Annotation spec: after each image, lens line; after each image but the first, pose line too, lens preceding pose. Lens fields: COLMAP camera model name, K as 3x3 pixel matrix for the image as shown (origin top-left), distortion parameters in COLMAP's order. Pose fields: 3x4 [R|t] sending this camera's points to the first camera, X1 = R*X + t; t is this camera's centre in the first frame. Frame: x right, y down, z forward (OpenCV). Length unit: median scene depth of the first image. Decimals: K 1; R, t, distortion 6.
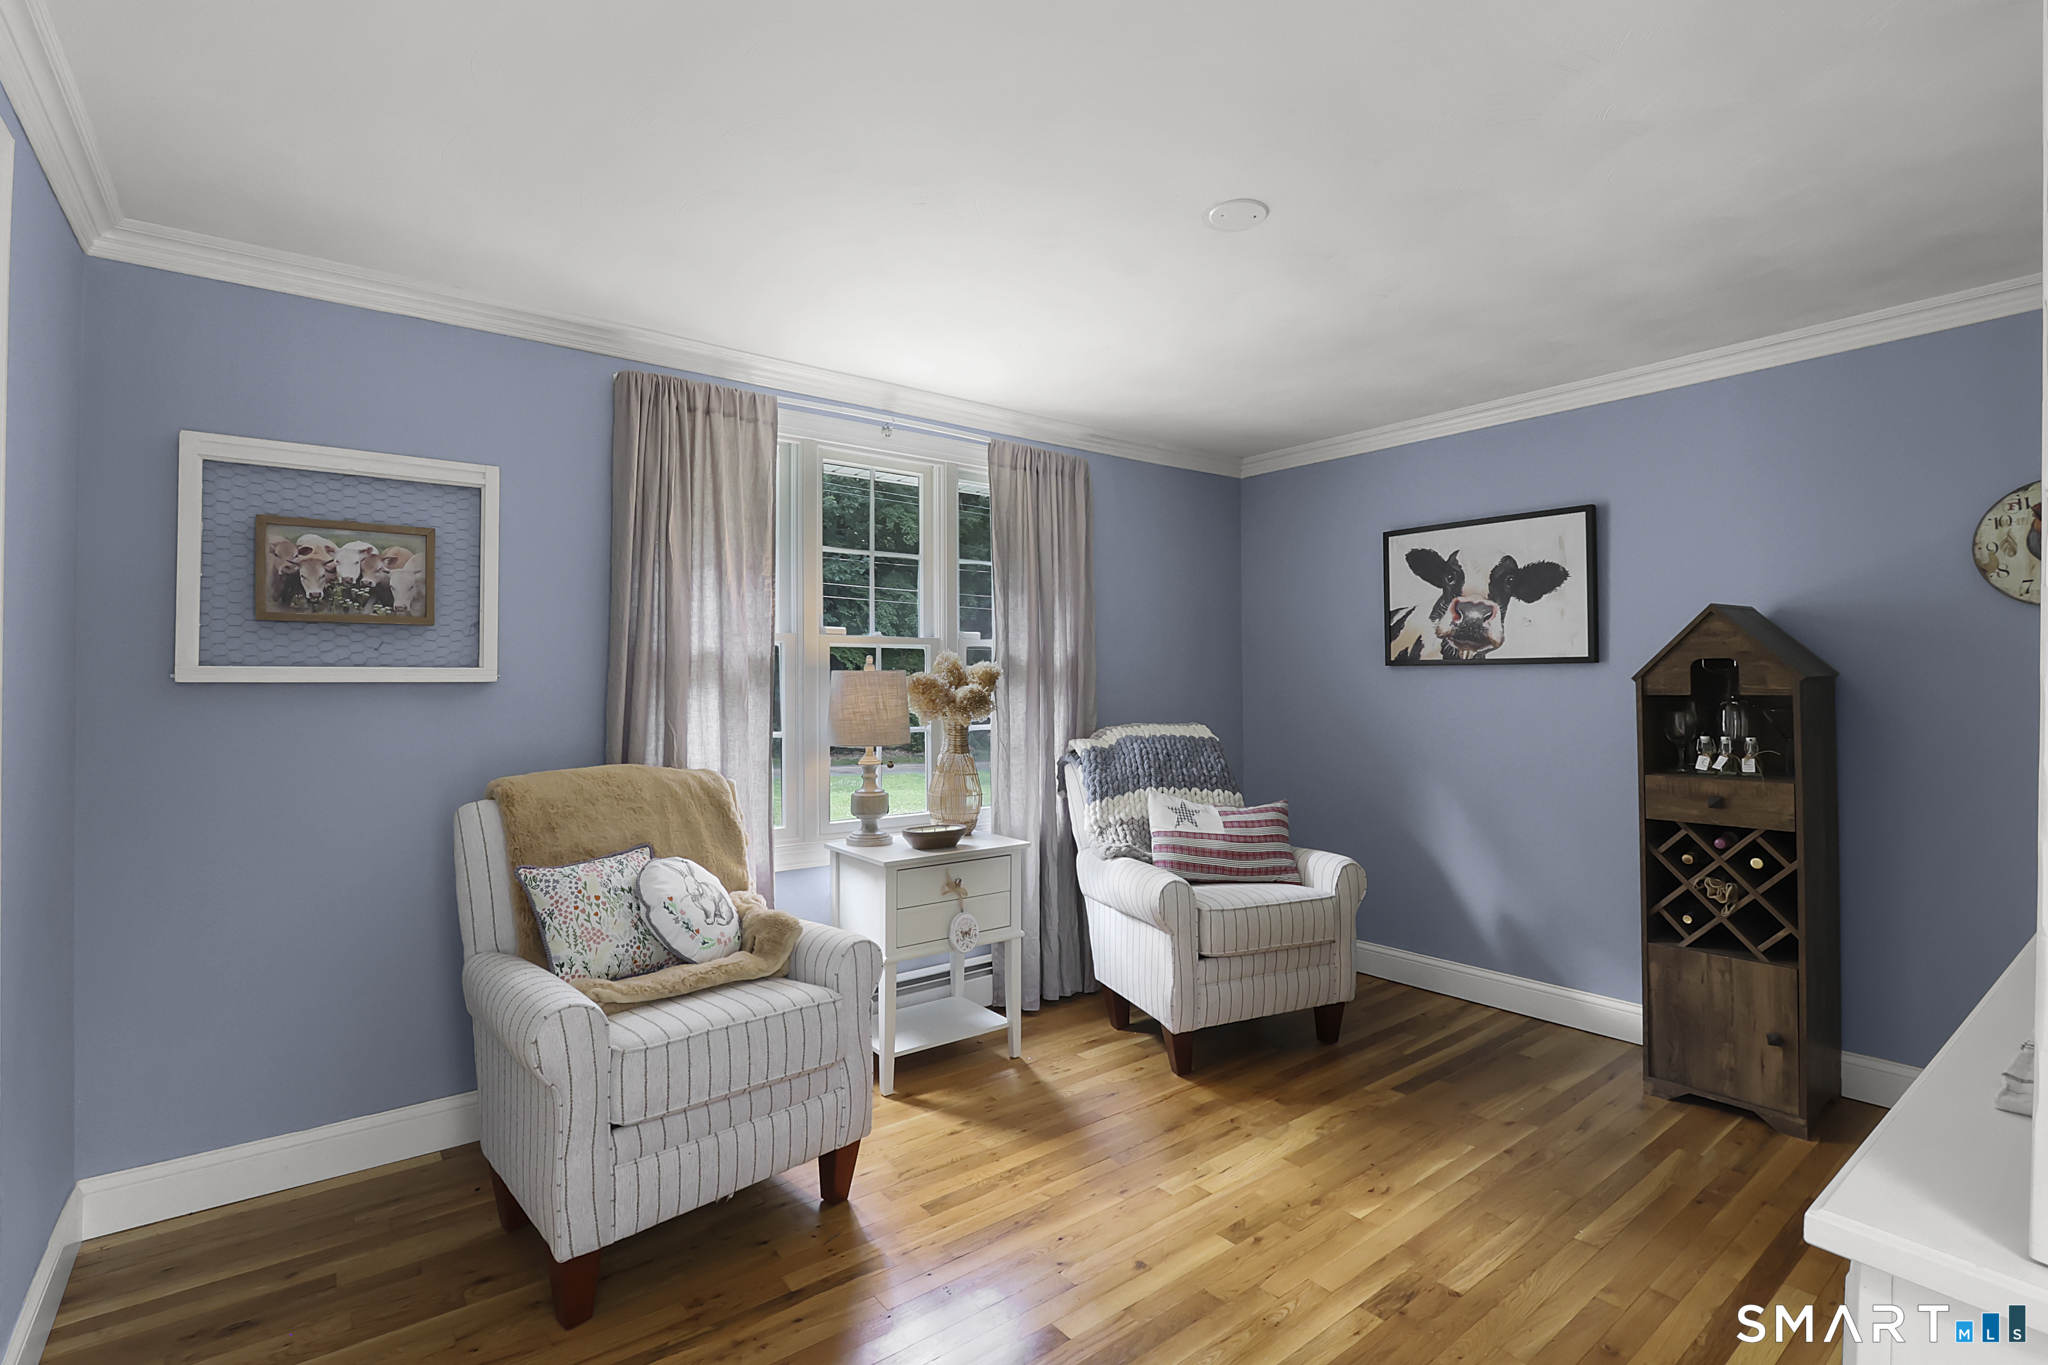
lens RADIAL K [[990.2, 0, 1021.1], [0, 990.2, 673.0], [0, 0, 1]] dist [-0.013546, 0.001609]
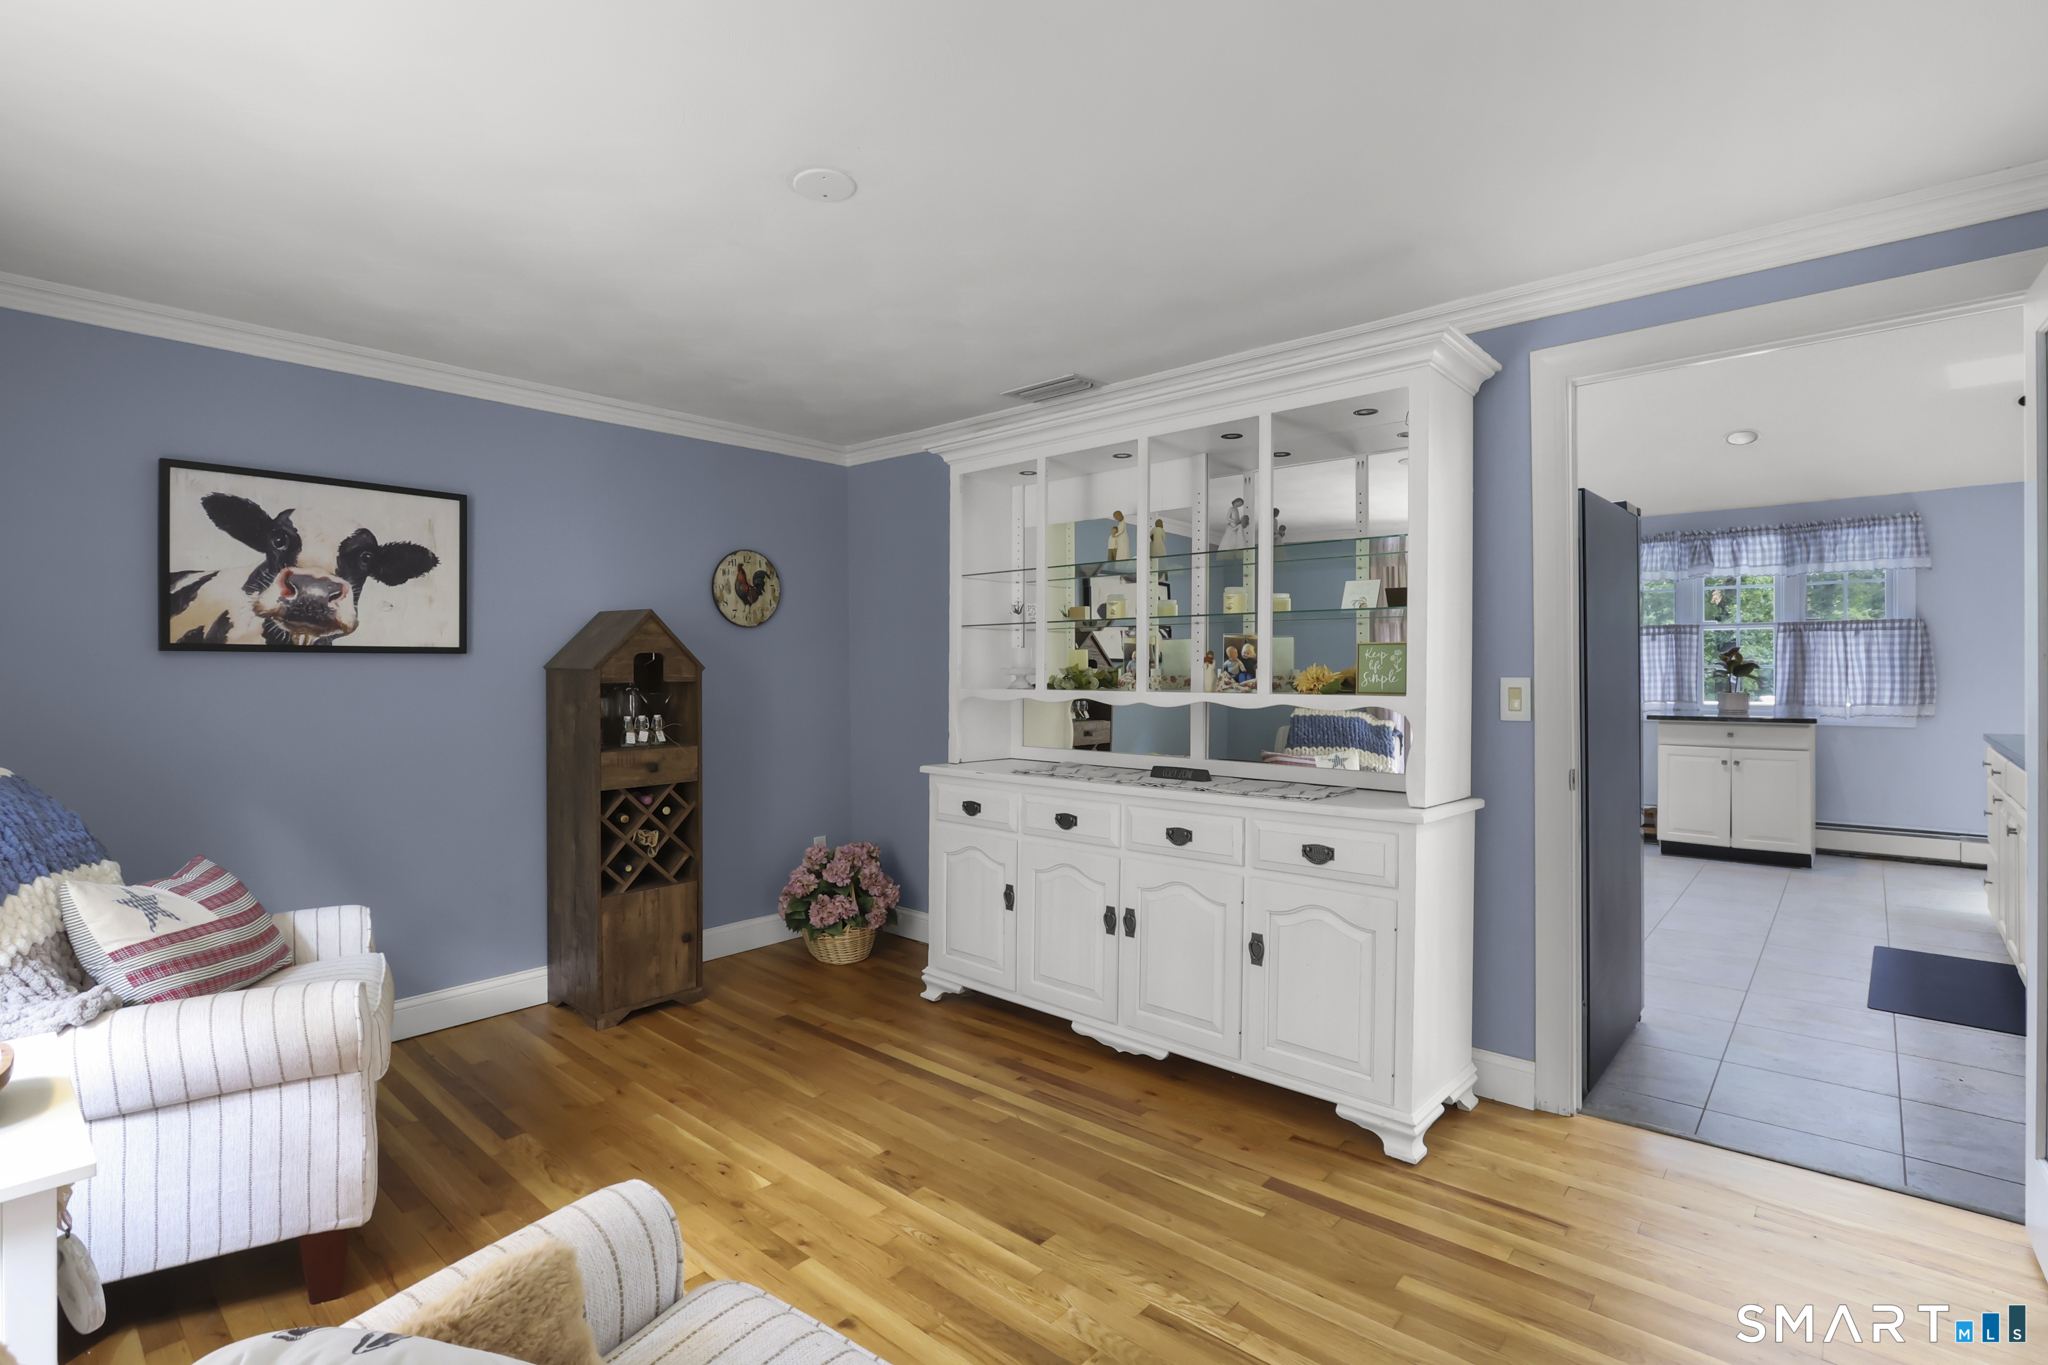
lens RADIAL K [[934.2, 0, 1019.1], [0, 934.2, 676.3], [0, 0, 1]] dist [-0.004212, -0.000421]
pose [[-0.180486, -0.000887, 0.983577, -0.440286], [-0.001273, 0.999999, 0.000669, 0.011051], [-0.983577, -0.001131, -0.180487, 0.603342]]
